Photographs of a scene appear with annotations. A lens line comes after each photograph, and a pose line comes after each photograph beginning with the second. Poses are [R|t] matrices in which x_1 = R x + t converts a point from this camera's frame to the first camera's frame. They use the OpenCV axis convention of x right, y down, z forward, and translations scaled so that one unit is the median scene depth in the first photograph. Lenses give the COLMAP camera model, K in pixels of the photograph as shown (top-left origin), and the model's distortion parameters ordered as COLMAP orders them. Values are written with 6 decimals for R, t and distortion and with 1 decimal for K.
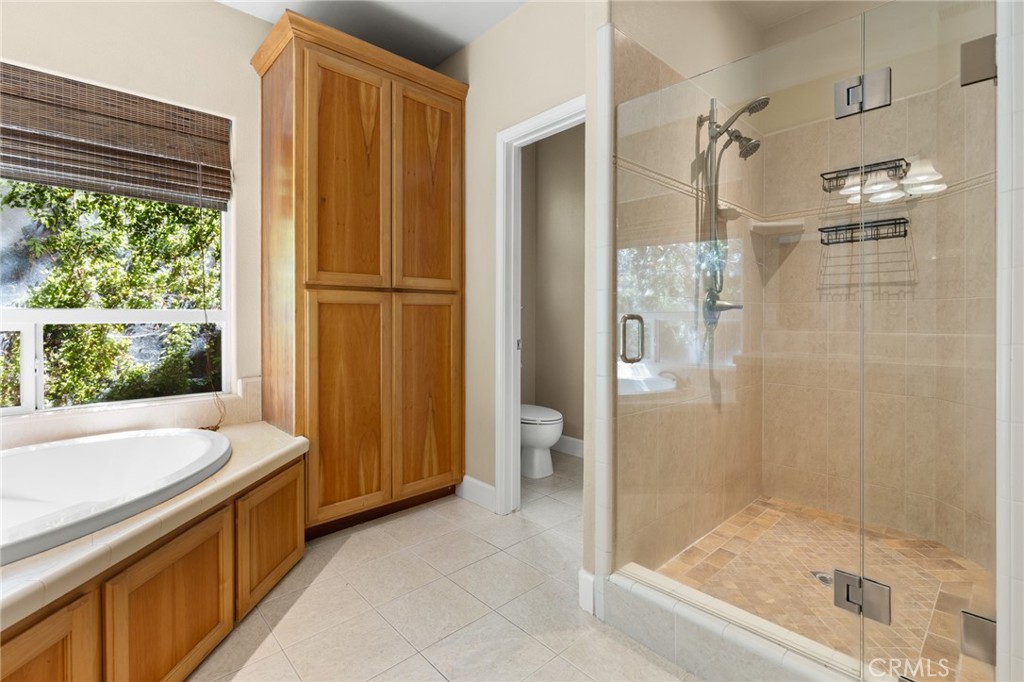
lens RADIAL K [[470.6, 0, 516.9], [0, 470.6, 317.5], [0, 0, 1]] dist [0.001975, 0.000123]
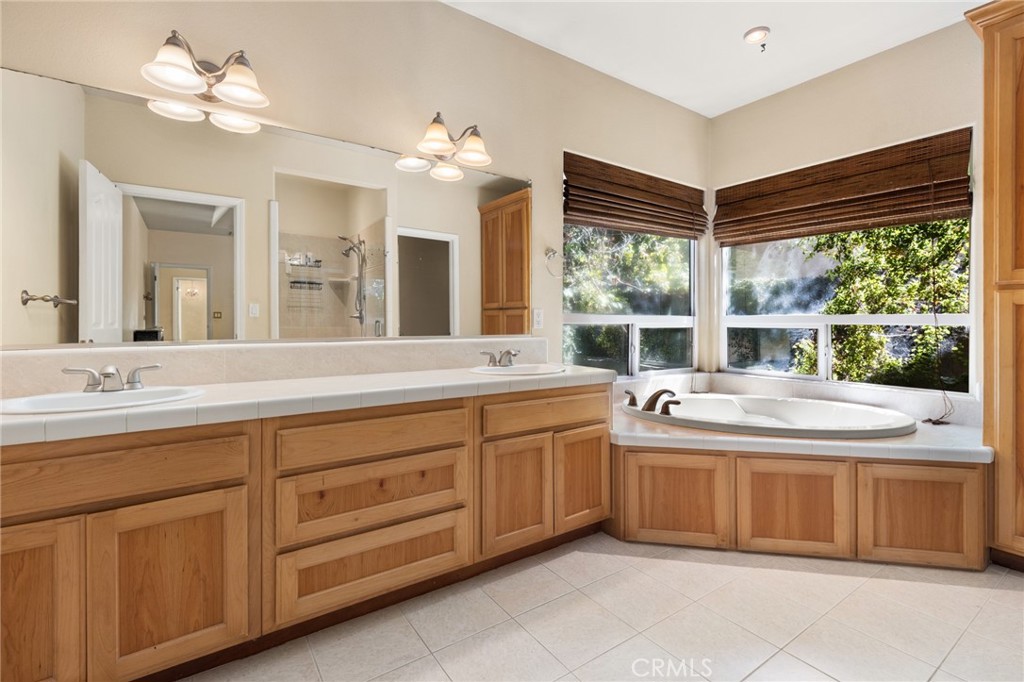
lens RADIAL K [[470.6, 0, 516.9], [0, 470.6, 317.5], [0, 0, 1]] dist [0.001975, 0.000123]
pose [[-0.145737, -0.004216, -0.989314, 0.594103], [-0.003933, 0.999985, -0.003682, -0.000195], [0.989316, 0.003354, -0.145752, 0.194290]]
